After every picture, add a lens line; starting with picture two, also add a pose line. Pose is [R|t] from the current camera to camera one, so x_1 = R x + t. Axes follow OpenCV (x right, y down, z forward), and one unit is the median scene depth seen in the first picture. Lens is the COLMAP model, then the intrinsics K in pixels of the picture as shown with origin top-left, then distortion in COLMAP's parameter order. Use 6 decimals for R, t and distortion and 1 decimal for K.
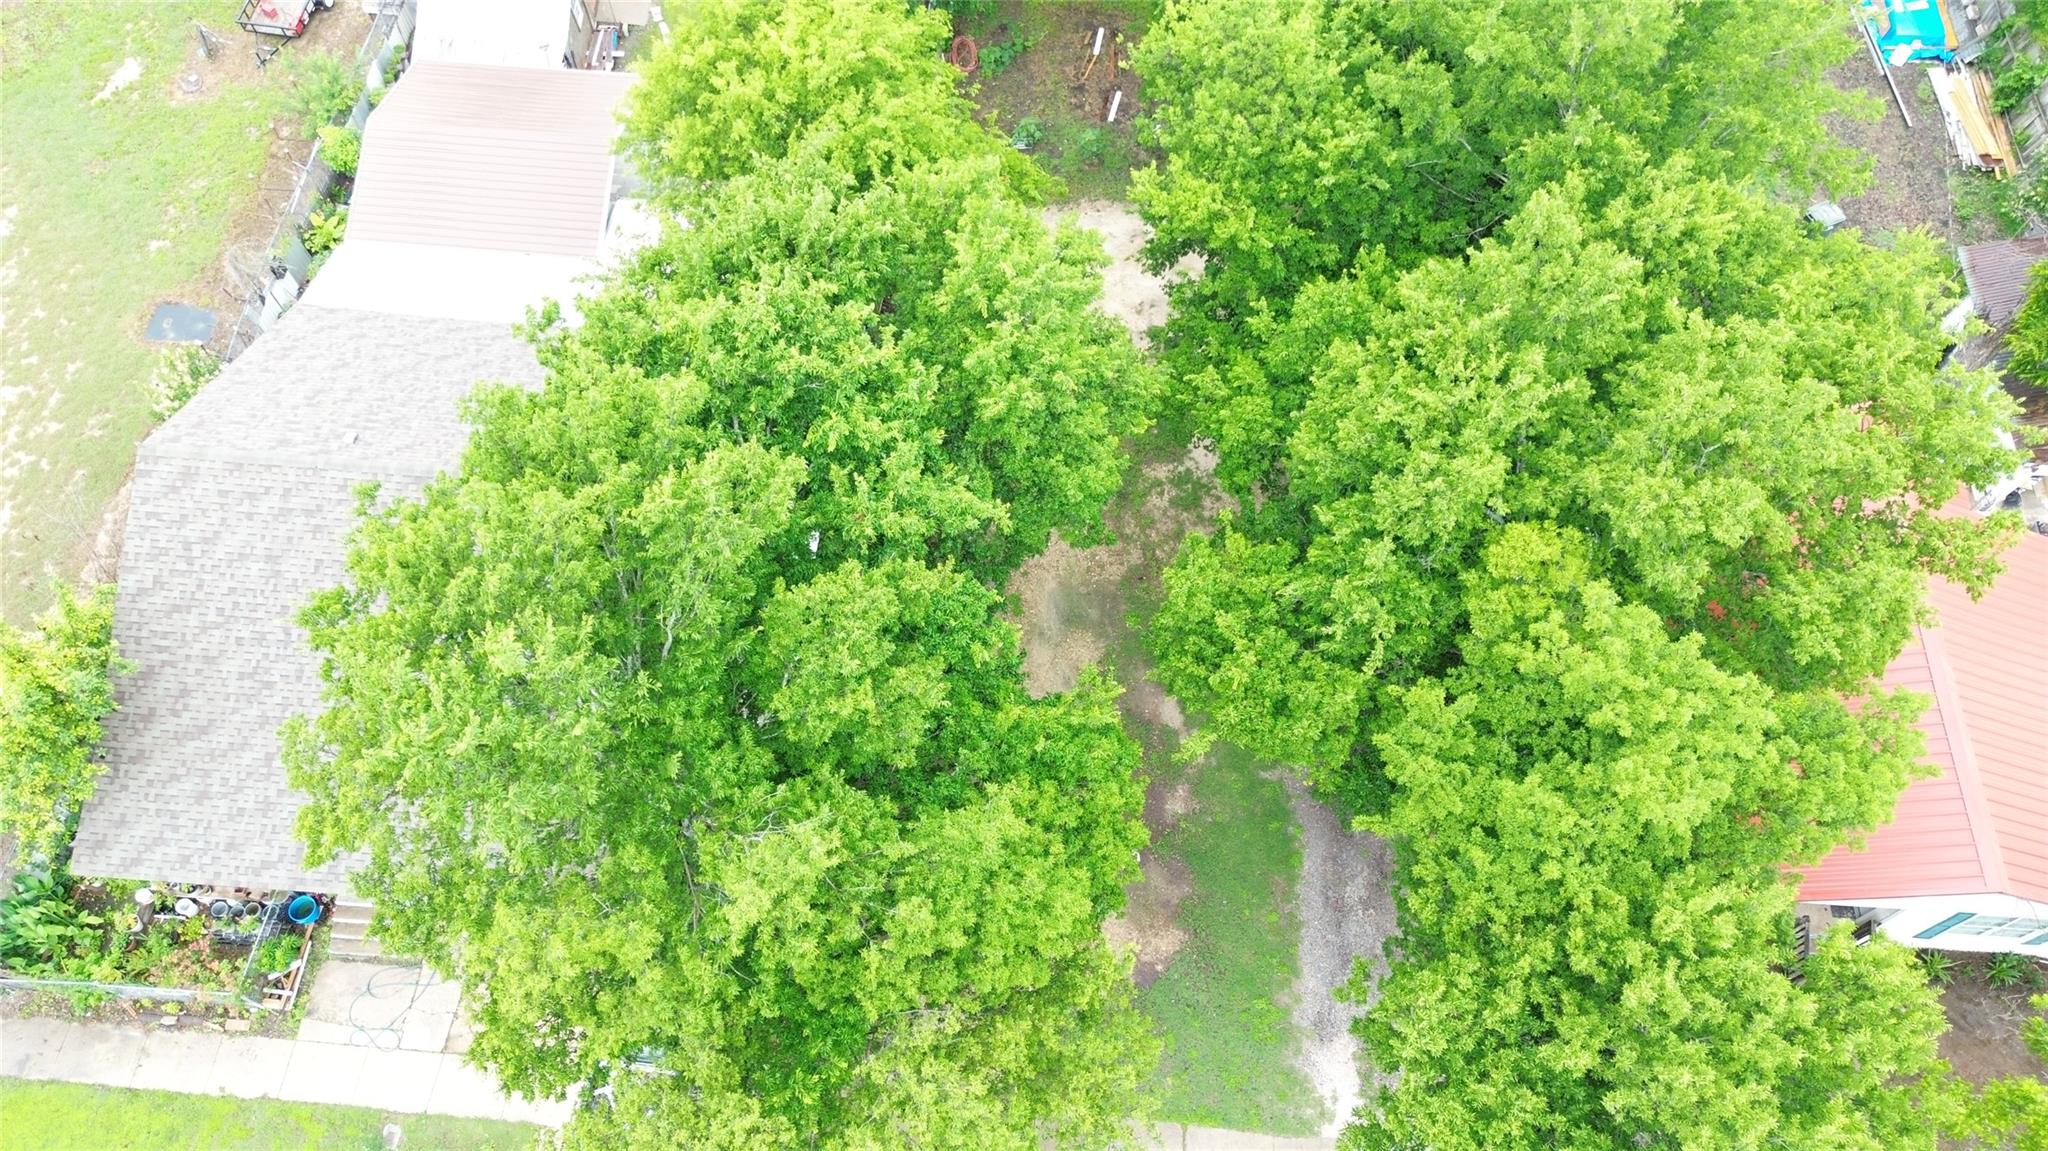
lens RADIAL K [[1445.7, 0, 1032.8], [0, 1445.7, 574.1], [0, 0, 1]] dist [0.042807, -0.030139]
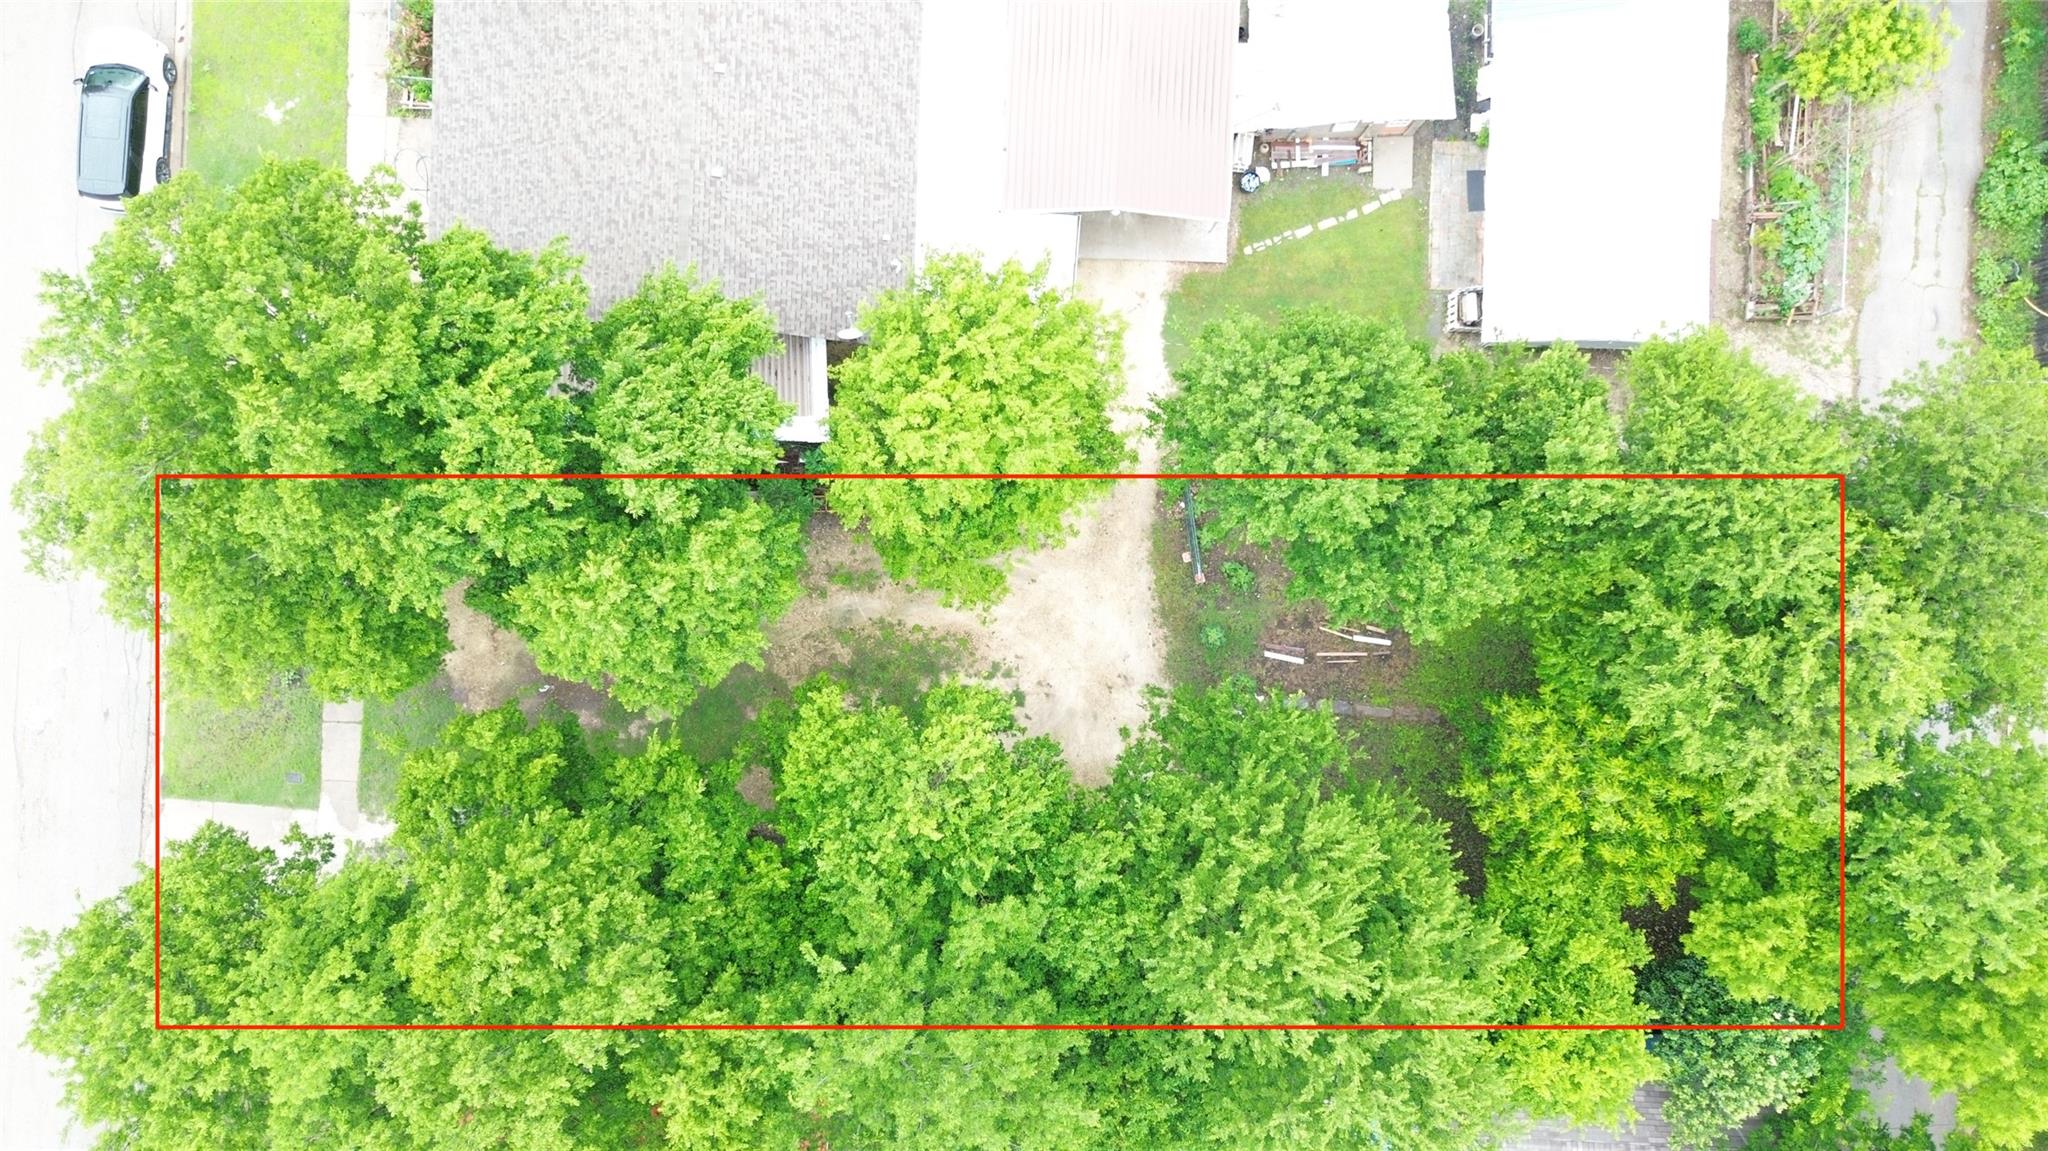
lens RADIAL K [[1441.5, 0, 1017.3], [0, 1441.5, 579.5], [0, 0, 1]] dist [0.022790, 0.000093]
pose [[0.045538, 0.998906, 0.010658, -0.031988], [-0.882359, 0.035219, 0.469256, -1.048833], [0.468368, -0.030773, 0.882998, -0.001767]]
